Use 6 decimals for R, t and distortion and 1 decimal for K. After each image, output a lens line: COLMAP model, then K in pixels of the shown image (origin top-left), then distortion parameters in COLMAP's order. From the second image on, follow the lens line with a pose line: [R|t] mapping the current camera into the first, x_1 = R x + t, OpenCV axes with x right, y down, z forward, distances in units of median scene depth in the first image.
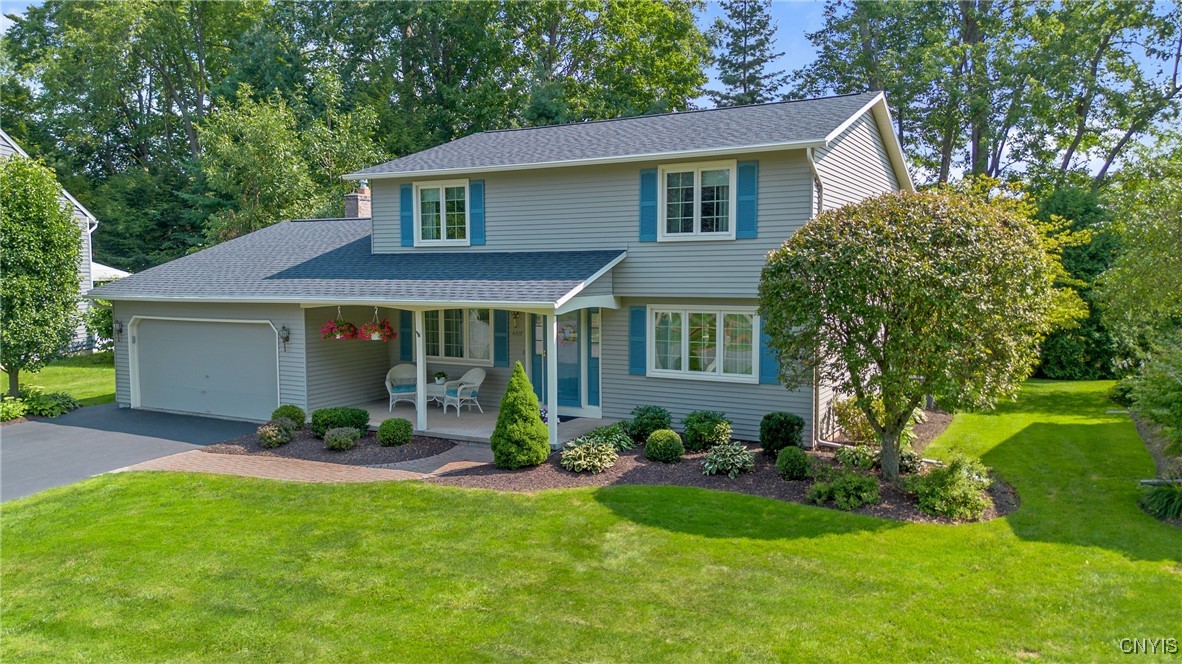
lens RADIAL K [[845.3, 0, 590.3], [0, 845.3, 328.5], [0, 0, 1]] dist [0.010897, 0.001329]
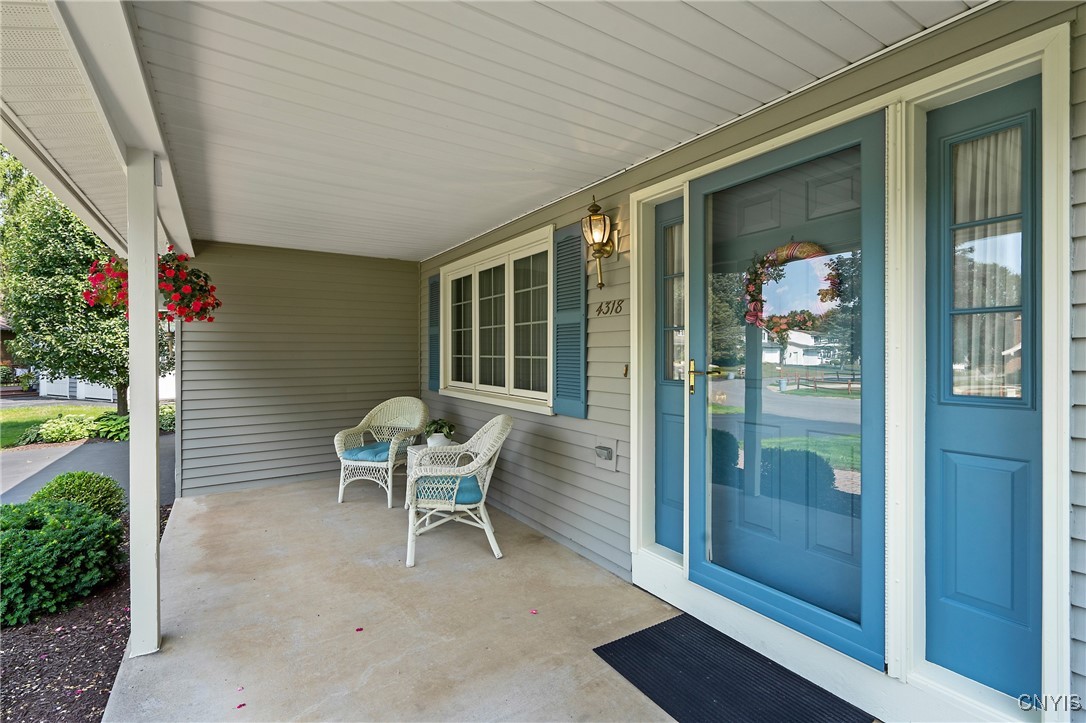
lens RADIAL K [[497.6, 0, 541.3], [0, 497.6, 360.7], [0, 0, 1]] dist [-0.000036, -0.000007]
pose [[0.875019, 0.012067, -0.483939, -0.024348], [-0.043538, 0.997600, -0.053848, 0.039377], [0.482128, 0.068188, 0.873443, 0.938557]]
